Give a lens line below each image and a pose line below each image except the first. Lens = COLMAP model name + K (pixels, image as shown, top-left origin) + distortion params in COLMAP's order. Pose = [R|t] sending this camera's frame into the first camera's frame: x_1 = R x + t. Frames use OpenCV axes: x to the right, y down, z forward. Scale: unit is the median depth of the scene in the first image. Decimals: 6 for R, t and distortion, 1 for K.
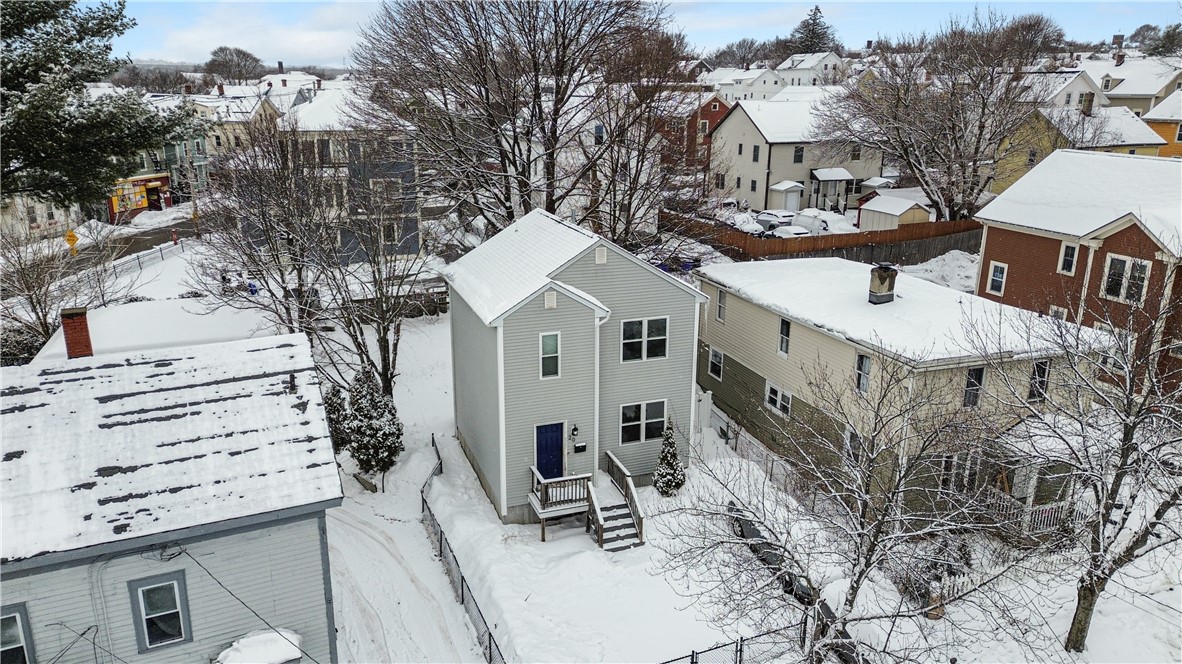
lens RADIAL K [[835.8, 0, 591.0], [0, 835.8, 332.0], [0, 0, 1]] dist [0.054157, -0.048005]
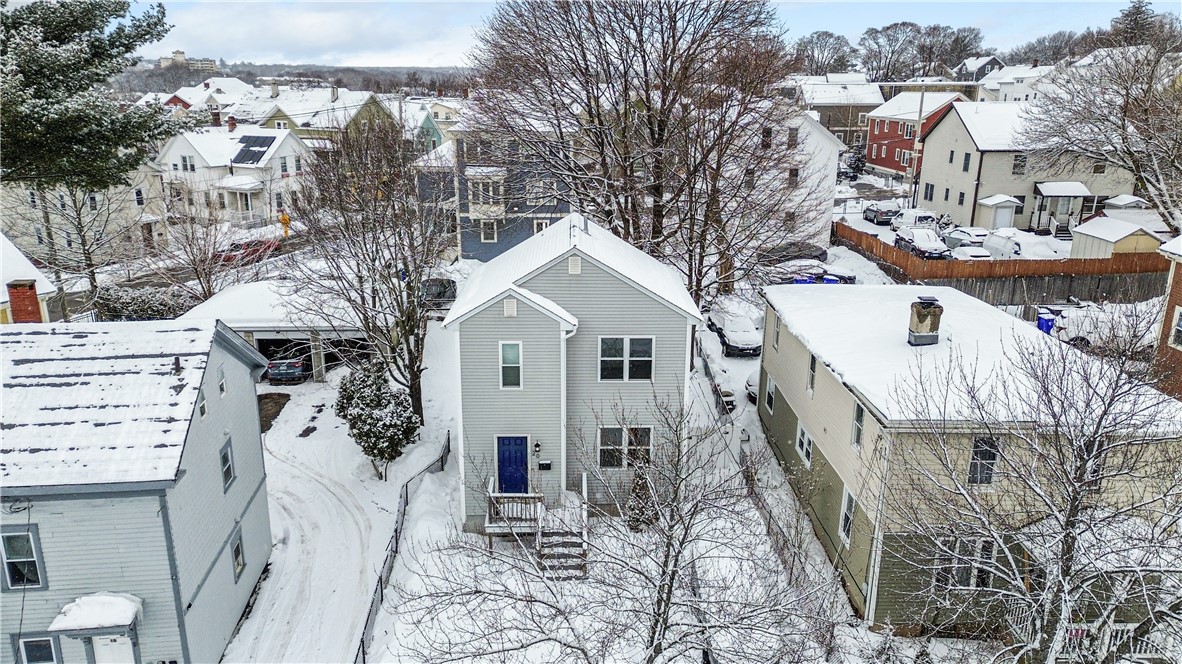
lens RADIAL K [[835.8, 0, 591.0], [0, 835.8, 332.0], [0, 0, 1]] dist [0.054157, -0.048005]
pose [[0.943418, 0.092834, -0.318347, 0.328739], [-0.093323, 0.995541, 0.013751, -0.030804], [0.318204, 0.016736, 0.947874, 0.113572]]
